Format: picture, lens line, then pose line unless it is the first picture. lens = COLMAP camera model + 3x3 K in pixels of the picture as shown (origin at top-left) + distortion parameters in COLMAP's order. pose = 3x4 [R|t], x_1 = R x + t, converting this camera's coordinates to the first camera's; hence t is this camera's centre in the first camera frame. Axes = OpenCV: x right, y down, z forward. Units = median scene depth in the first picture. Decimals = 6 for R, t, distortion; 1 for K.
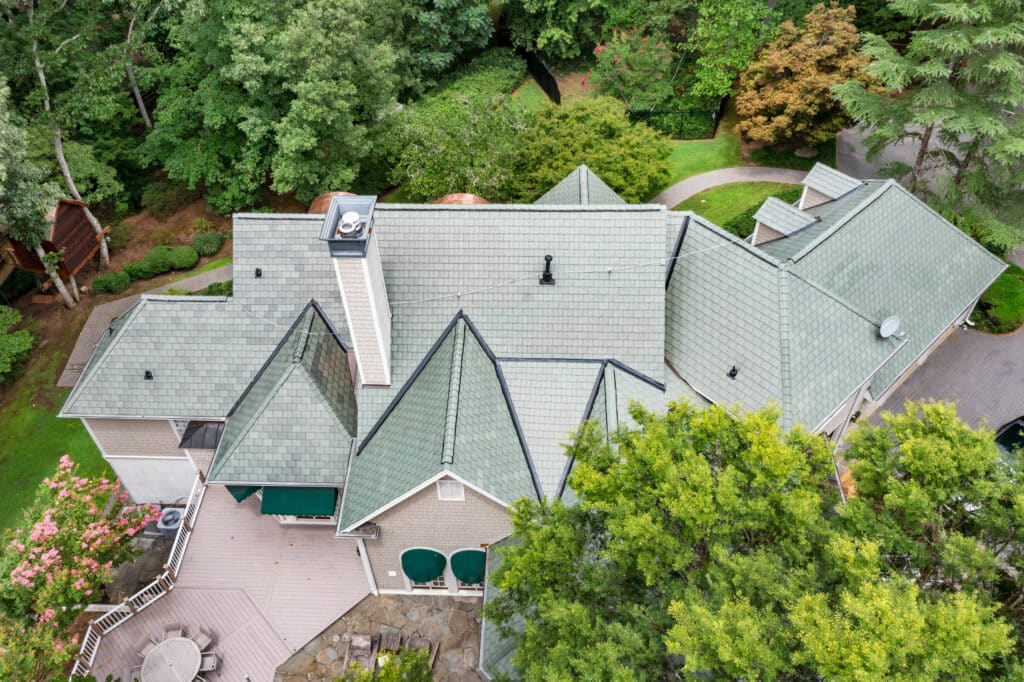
lens RADIAL K [[811.5, 0, 506.2], [0, 811.5, 341.5], [0, 0, 1]] dist [-0.000596, 0.001095]
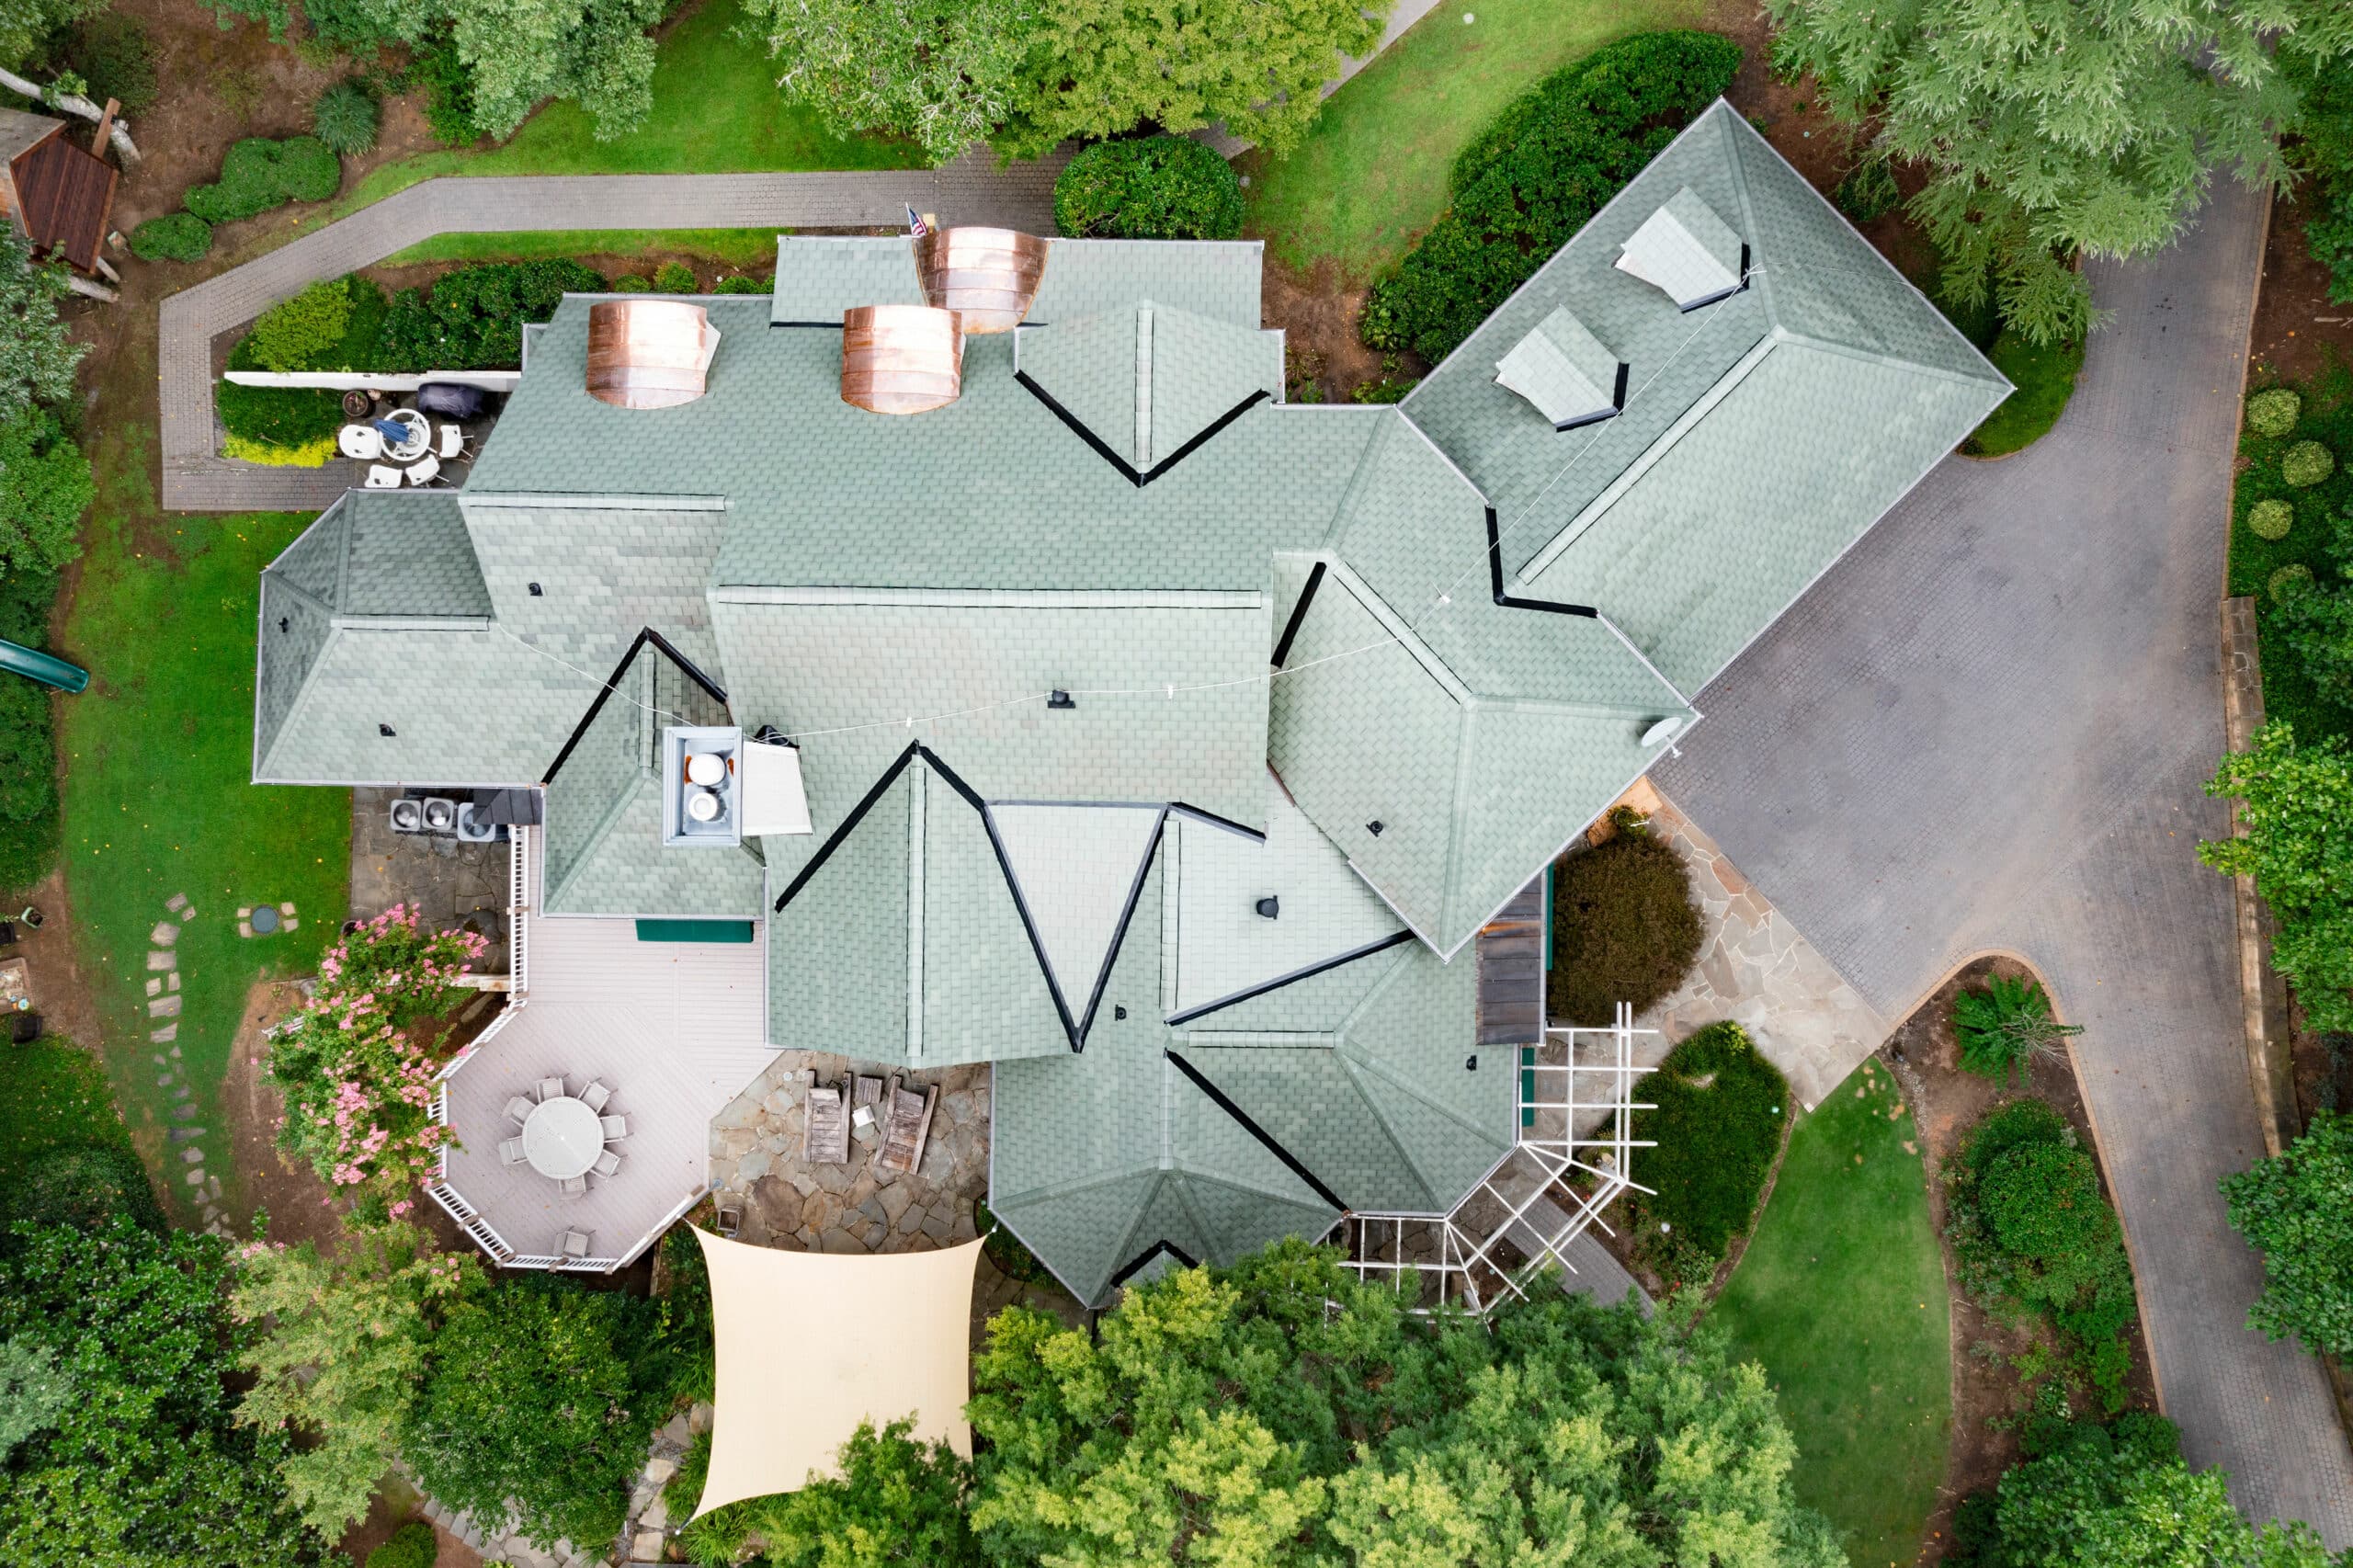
lens RADIAL K [[1864.7, 0, 1161.9], [0, 1864.7, 784.6], [0, 0, 1]] dist [-0.000596, 0.001095]
pose [[0.999711, -0.023265, -0.006105, 0.112688], [0.021299, 0.738344, 0.674088, -0.804478], [-0.011175, -0.674023, 0.738626, -0.002431]]
